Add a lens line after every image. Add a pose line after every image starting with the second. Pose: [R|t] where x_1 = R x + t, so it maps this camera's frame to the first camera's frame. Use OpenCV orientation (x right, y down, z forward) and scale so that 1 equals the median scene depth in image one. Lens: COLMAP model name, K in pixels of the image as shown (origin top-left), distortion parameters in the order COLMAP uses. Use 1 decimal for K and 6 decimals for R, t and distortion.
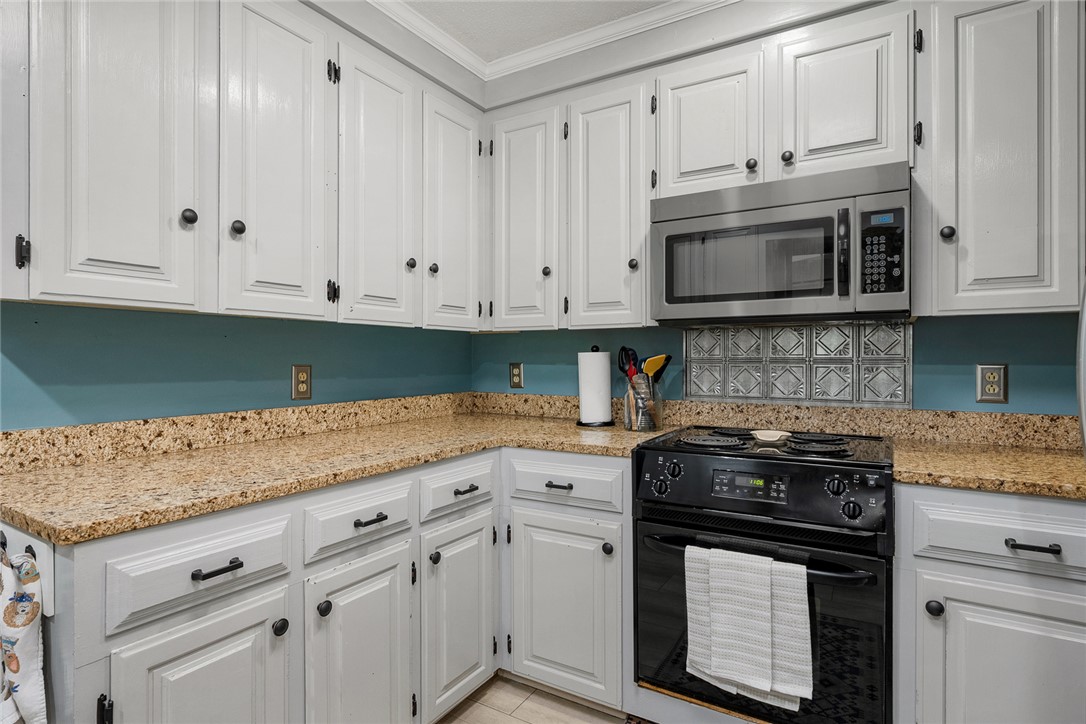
lens RADIAL K [[568.1, 0, 544.5], [0, 568.1, 360.2], [0, 0, 1]] dist [-0.005984, 0.003848]
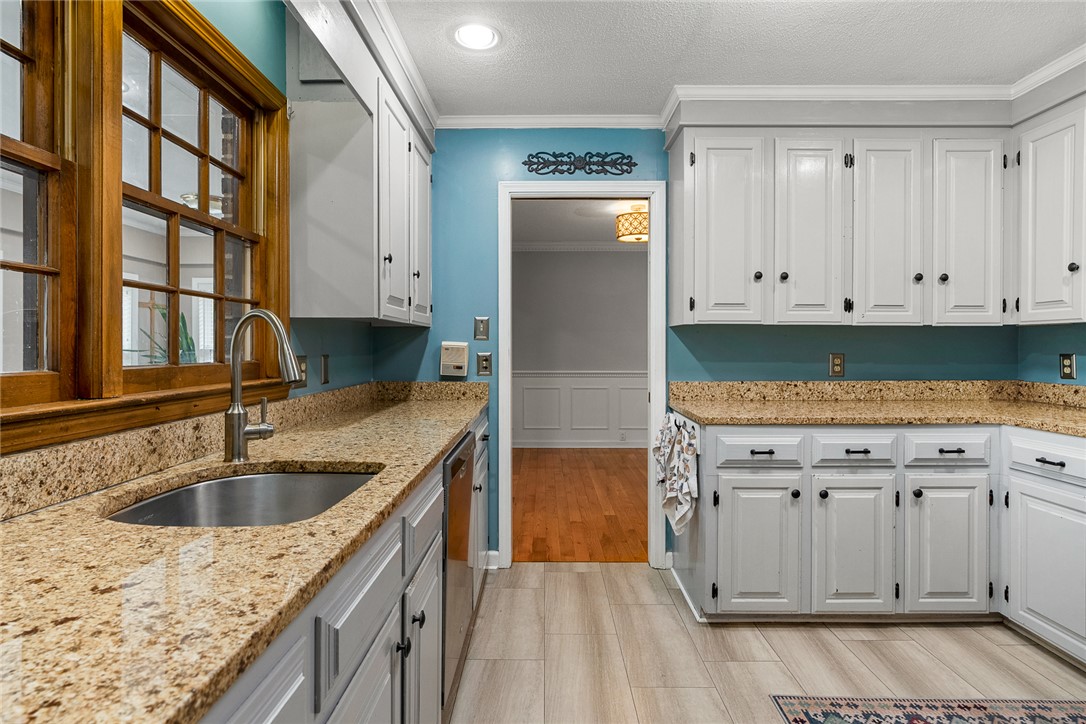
lens RADIAL K [[541.5, 0, 542.6], [0, 541.5, 352.3], [0, 0, 1]] dist [-0.006067, 0.000491]
pose [[0.516828, 0.009017, -0.856042, 0.364035], [-0.003408, 0.999958, 0.008475, -0.003819], [0.856082, -0.001462, 0.516837, -0.368923]]
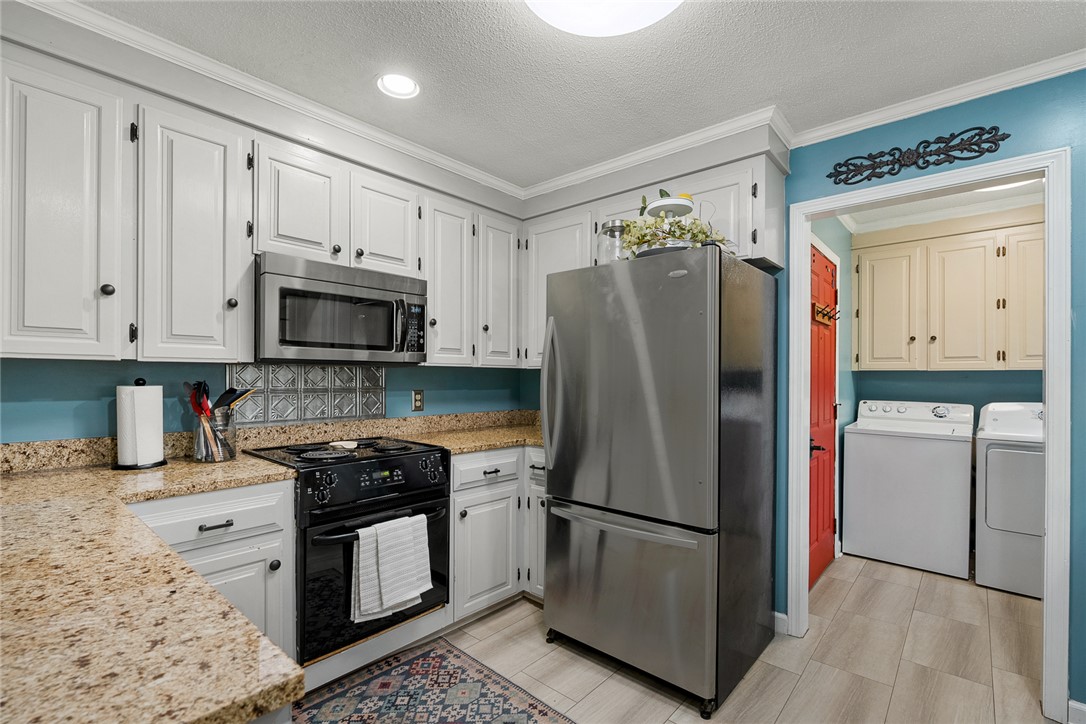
lens RADIAL K [[492.7, 0, 542.7], [0, 492.7, 376.4], [0, 0, 1]] dist [-0.008911, 0.001864]
pose [[0.171291, 0.002322, 0.985218, -0.984092], [-0.001131, 0.999997, -0.002161, -0.048367], [-0.985220, -0.000744, 0.171293, 0.419720]]
